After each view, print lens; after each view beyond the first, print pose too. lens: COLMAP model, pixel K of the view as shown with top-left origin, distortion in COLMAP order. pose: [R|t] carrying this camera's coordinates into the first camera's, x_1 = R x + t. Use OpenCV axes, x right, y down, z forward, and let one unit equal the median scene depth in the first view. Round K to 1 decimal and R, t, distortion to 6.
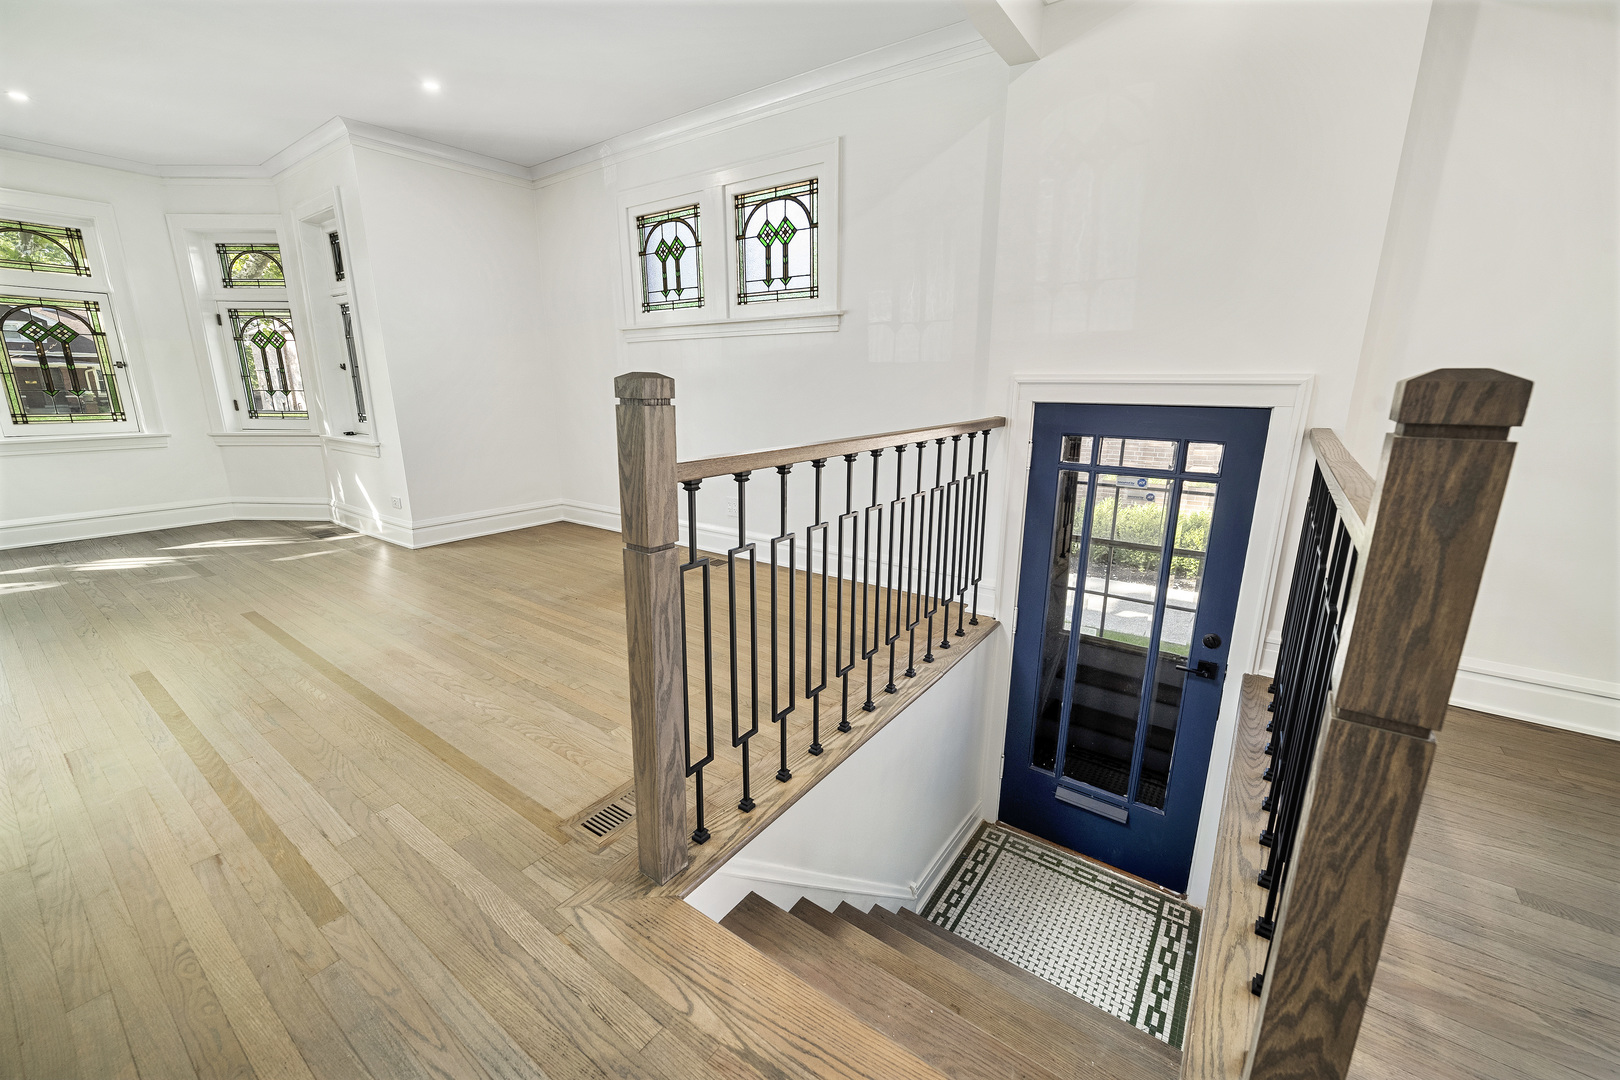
lens RADIAL K [[647.5, 0, 810.4], [0, 647.5, 538.8], [0, 0, 1]] dist [0.001414, 0.000221]
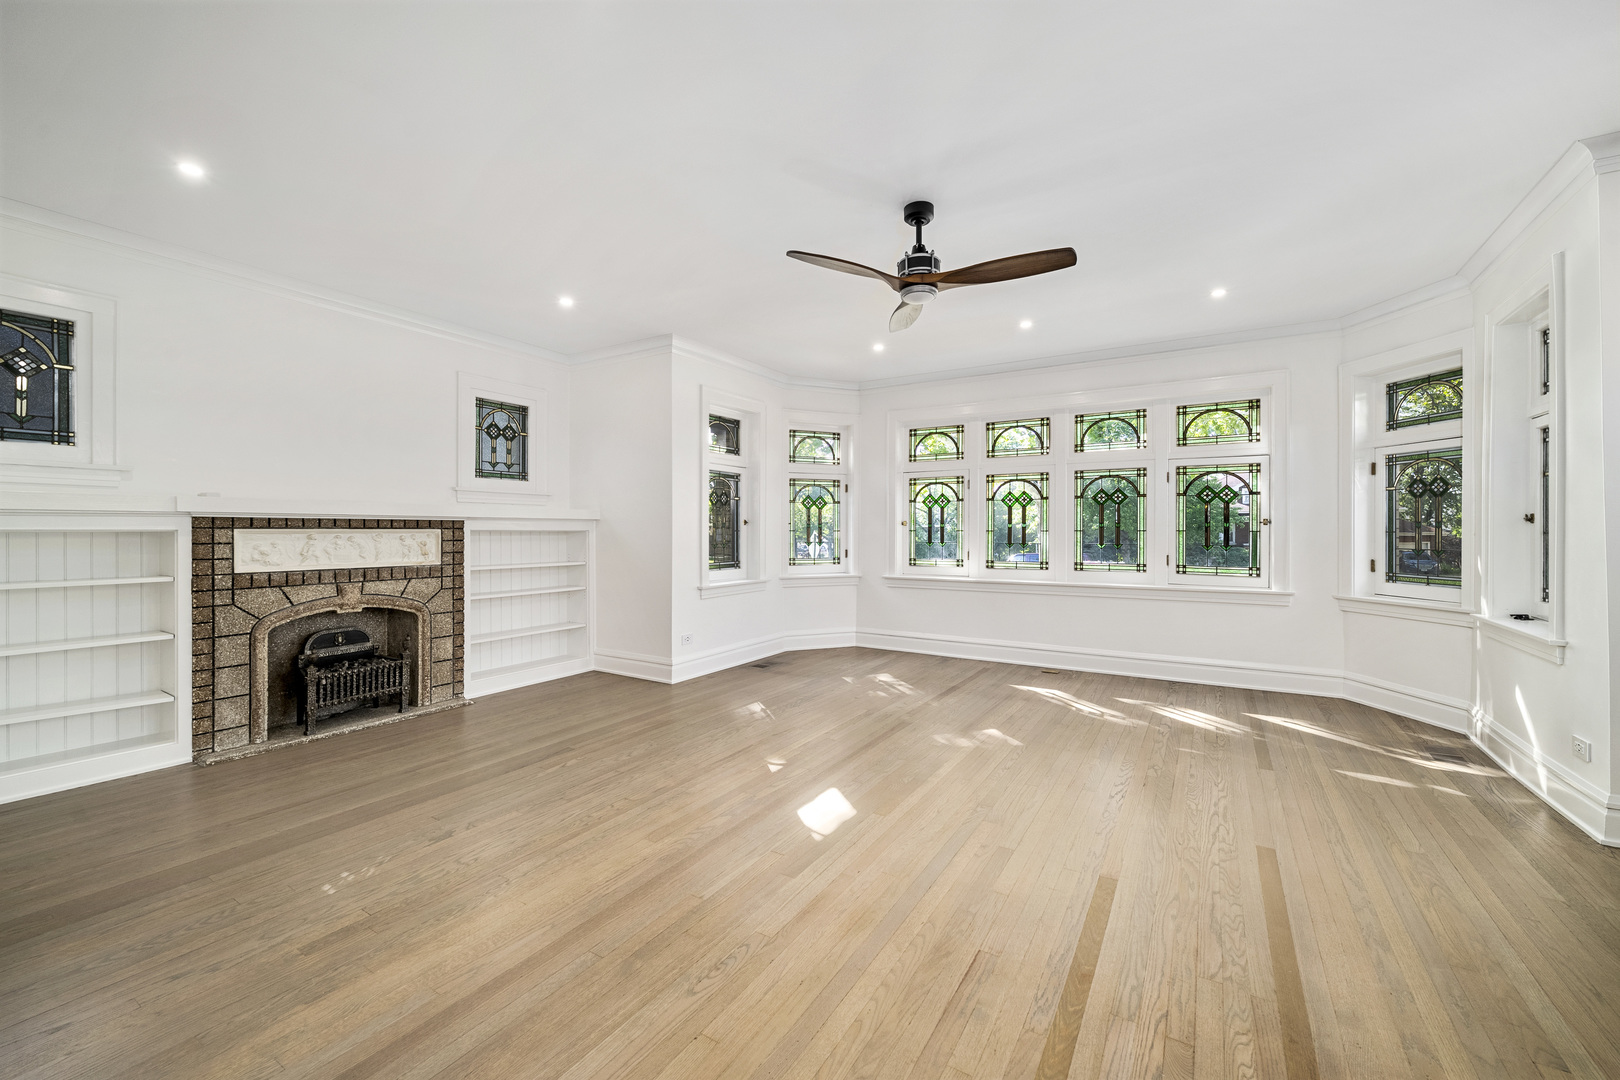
lens RADIAL K [[647.5, 0, 815.3], [0, 647.5, 532.3], [0, 0, 1]] dist [0.001414, 0.000221]
pose [[0.082631, -0.001664, -0.996579, -0.119463], [-0.235780, 0.971576, -0.021172, -0.065857], [0.968287, 0.236722, 0.079890, 0.244641]]
